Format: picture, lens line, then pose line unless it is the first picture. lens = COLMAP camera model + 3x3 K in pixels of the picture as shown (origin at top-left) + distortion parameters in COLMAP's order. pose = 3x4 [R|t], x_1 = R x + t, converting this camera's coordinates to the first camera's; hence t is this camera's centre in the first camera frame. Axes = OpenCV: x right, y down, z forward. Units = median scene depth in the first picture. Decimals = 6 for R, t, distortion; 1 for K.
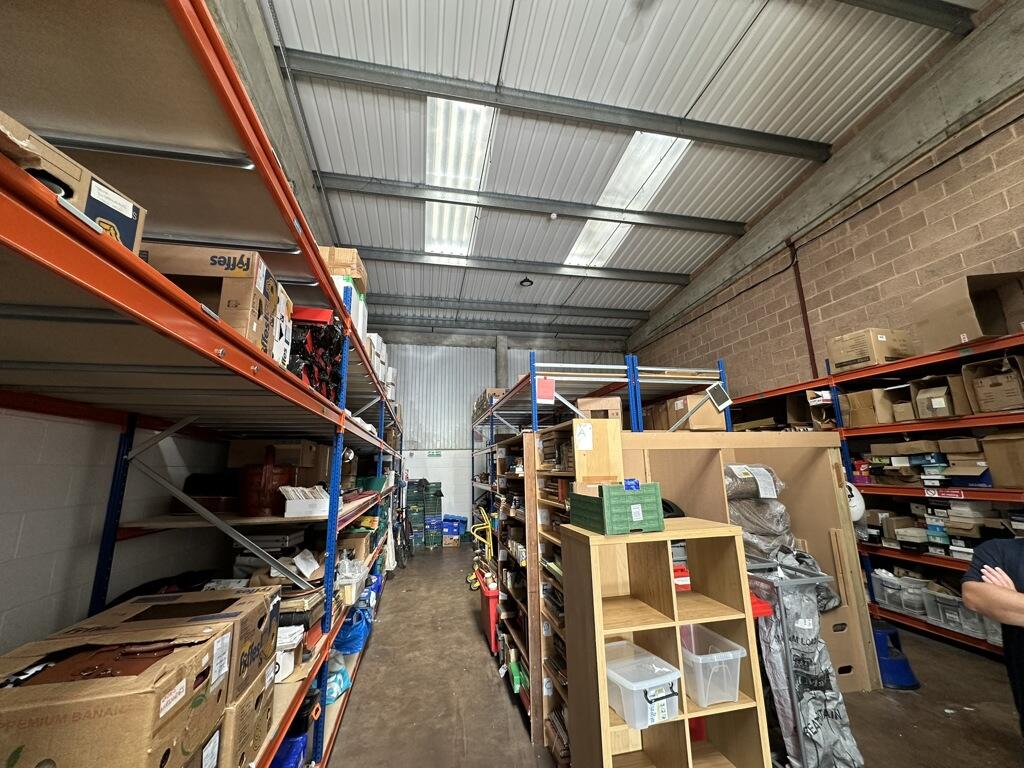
lens RADIAL K [[408.1, 0, 512.0], [0, 408.1, 384.0], [0, 0, 1]] dist [-0.001533, -0.000216]
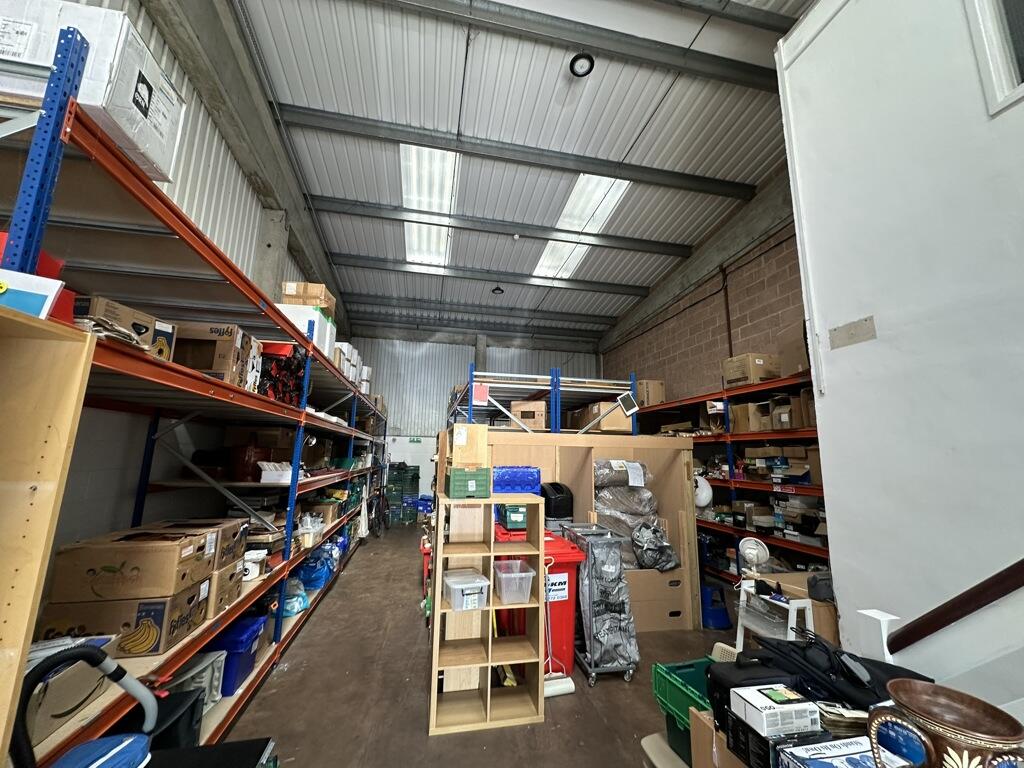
lens RADIAL K [[408.1, 0, 512.0], [0, 408.1, 384.0], [0, 0, 1]] dist [-0.001533, -0.000216]
pose [[0.999221, 0.038181, -0.010012, 0.170551], [-0.037879, 0.998866, 0.028841, -0.050030], [0.011101, -0.028439, 0.999534, -0.217044]]
